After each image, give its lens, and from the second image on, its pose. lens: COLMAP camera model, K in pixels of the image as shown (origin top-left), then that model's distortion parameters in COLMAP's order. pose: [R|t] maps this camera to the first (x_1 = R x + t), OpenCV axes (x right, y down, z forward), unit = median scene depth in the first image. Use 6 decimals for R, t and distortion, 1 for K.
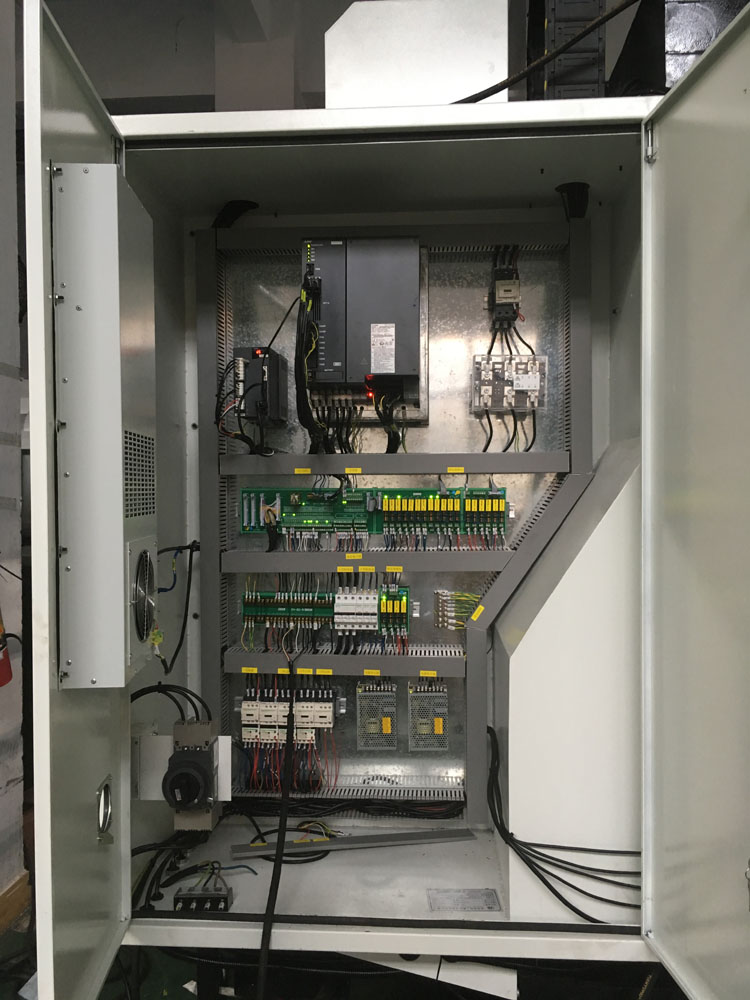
lens RADIAL K [[854.4, 0, 375.0], [0, 854.4, 500.0], [0, 0, 1]] dist [0.072773, -0.113388]
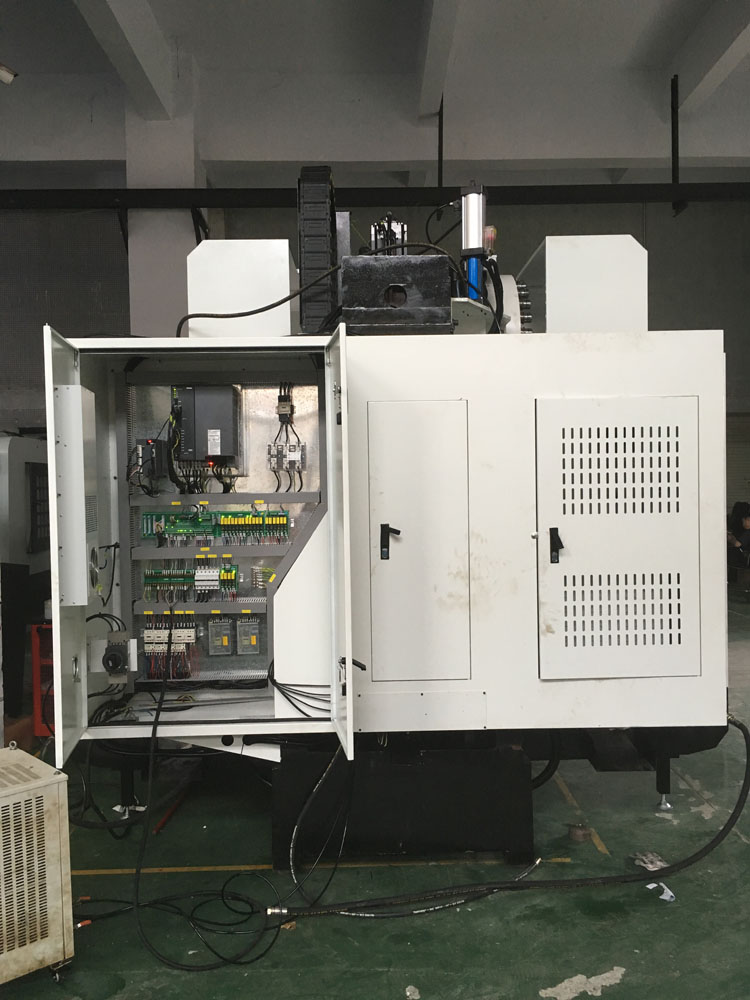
lens RADIAL K [[854.4, 0, 375.0], [0, 854.4, 500.0], [0, 0, 1]] dist [0.072773, -0.113388]
pose [[0.995995, -0.013824, 0.088330, 0.178432], [0.013400, 0.999896, 0.005387, -0.045384], [-0.088396, -0.004182, 0.996077, -0.873593]]
